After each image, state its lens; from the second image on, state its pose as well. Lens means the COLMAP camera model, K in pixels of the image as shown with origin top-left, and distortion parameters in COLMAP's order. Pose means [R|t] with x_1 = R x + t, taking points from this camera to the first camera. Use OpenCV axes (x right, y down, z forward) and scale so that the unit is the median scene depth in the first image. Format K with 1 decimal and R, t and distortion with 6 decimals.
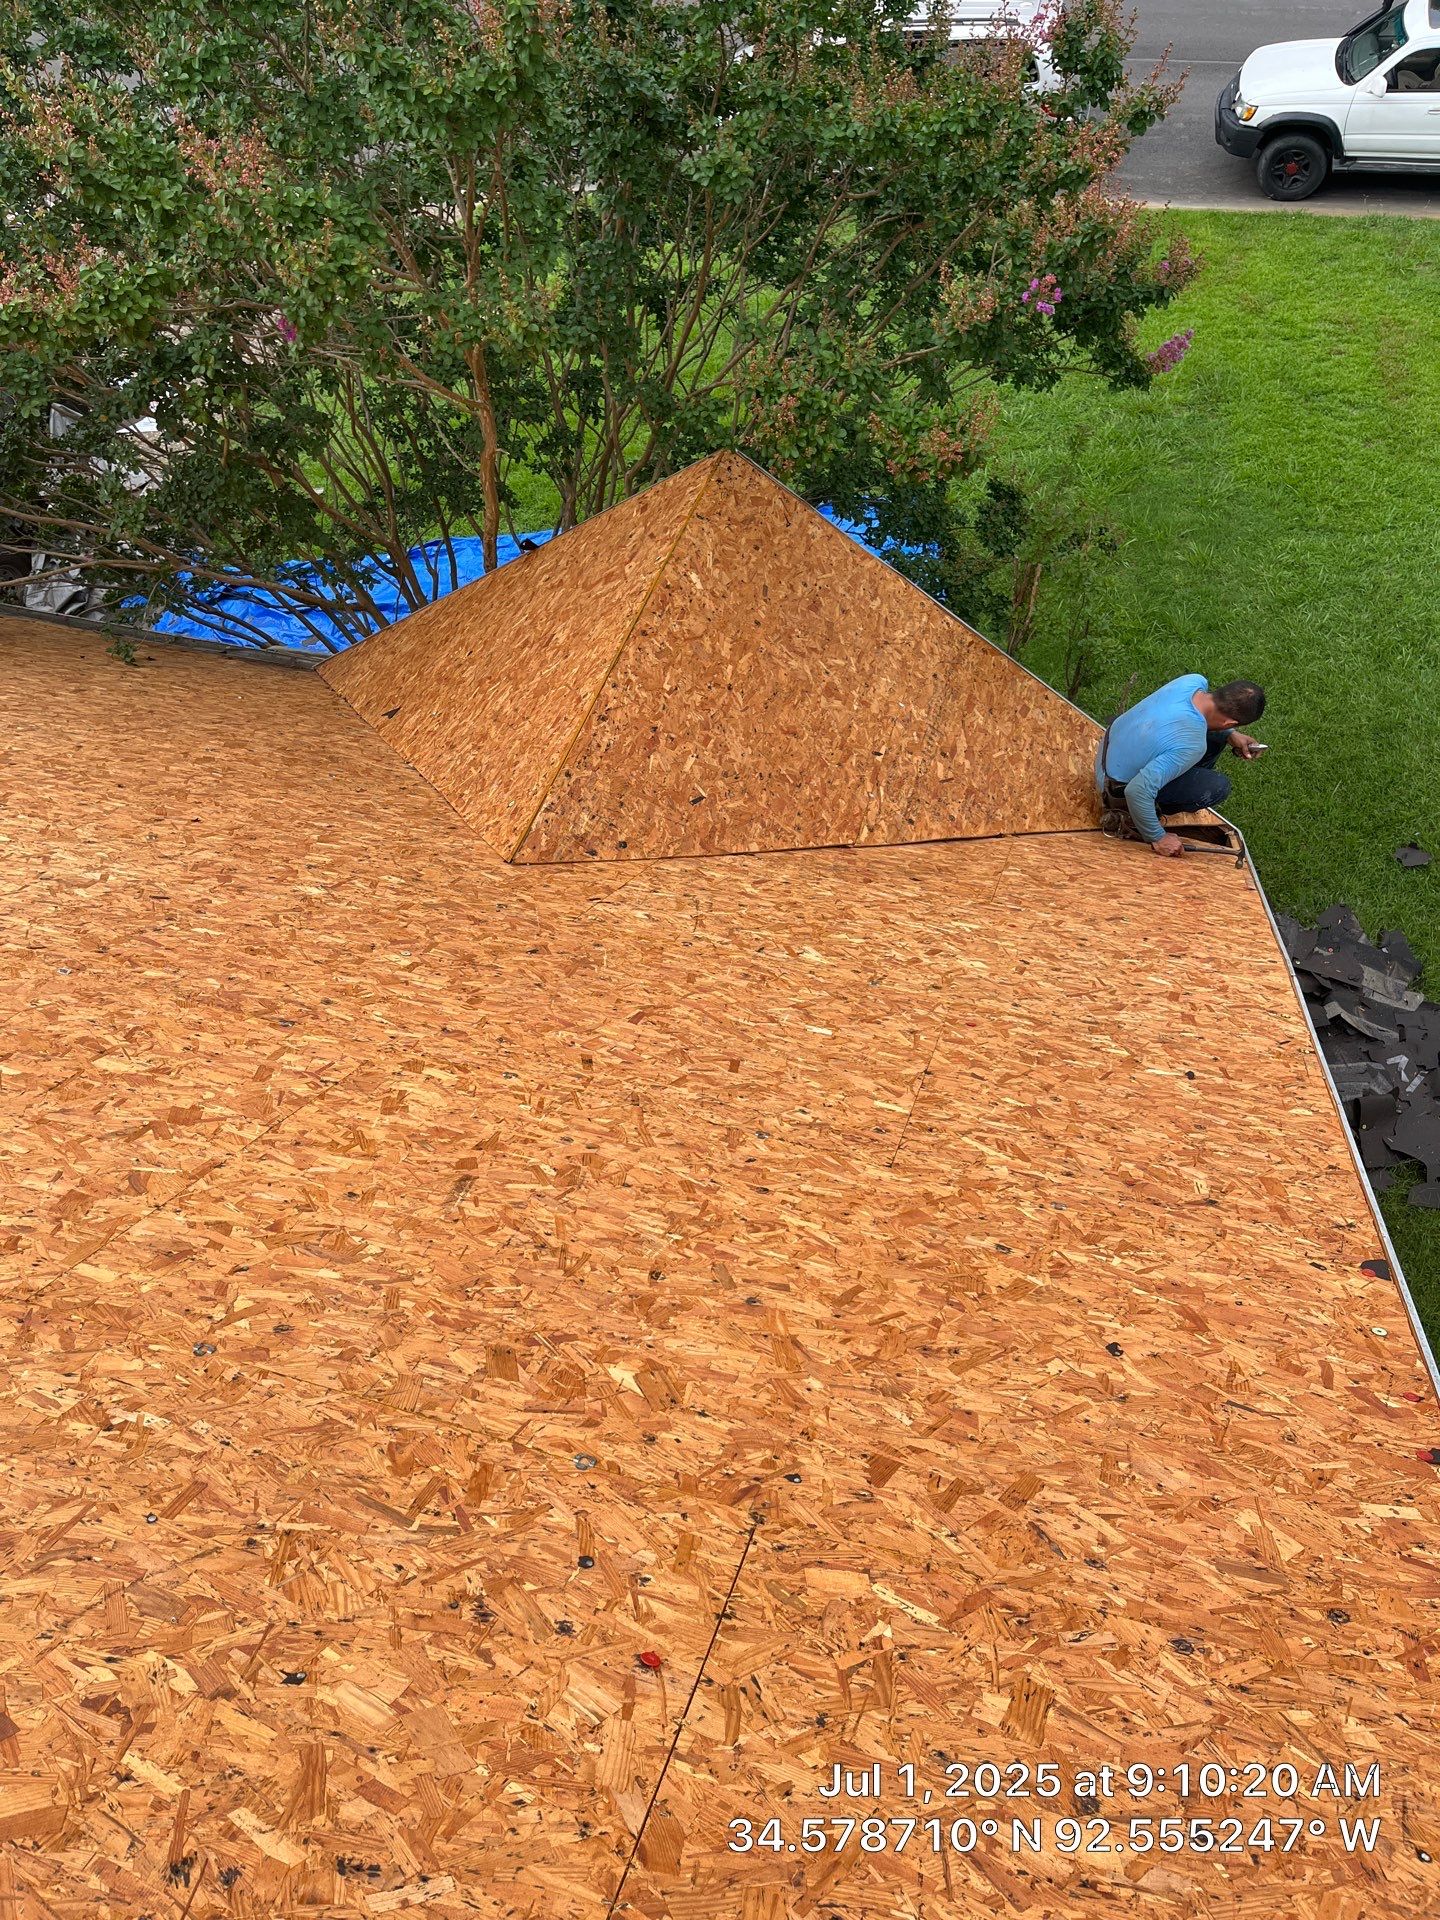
lens RADIAL K [[1437.4, 0, 722.3], [0, 1437.4, 965.7], [0, 0, 1]] dist [0.039788, -0.059737]
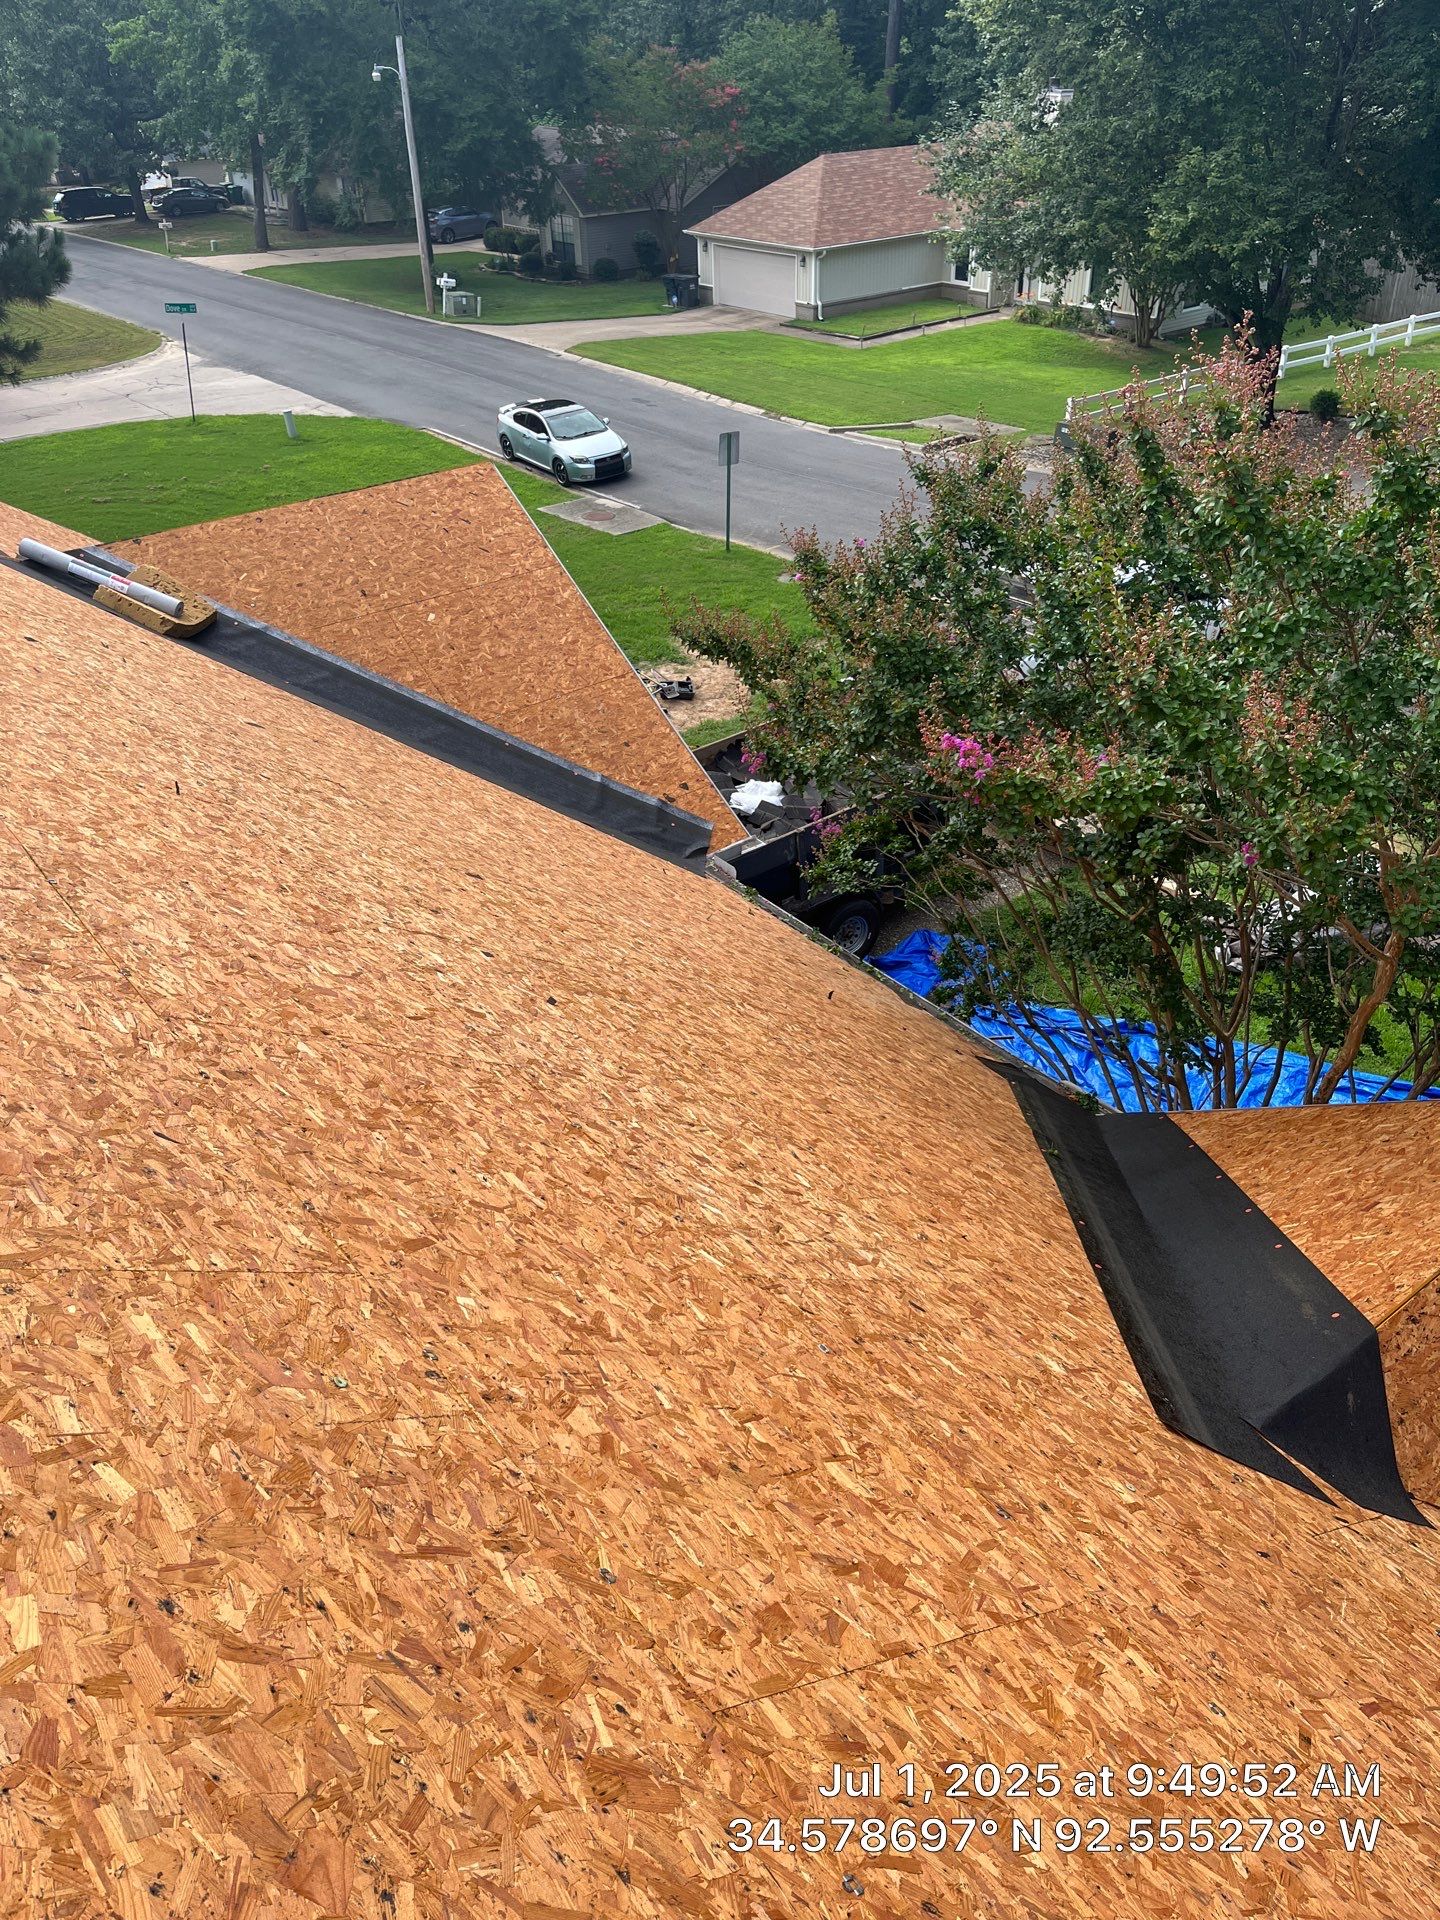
lens RADIAL K [[1430.5, 0, 718.5], [0, 1430.5, 966.0], [0, 0, 1]] dist [0.056731, -0.083552]
pose [[0.812773, 0.332898, -0.478100, -0.123748], [-0.453032, 0.877125, -0.159421, -0.041514], [0.366282, 0.346167, 0.863716, -0.016621]]
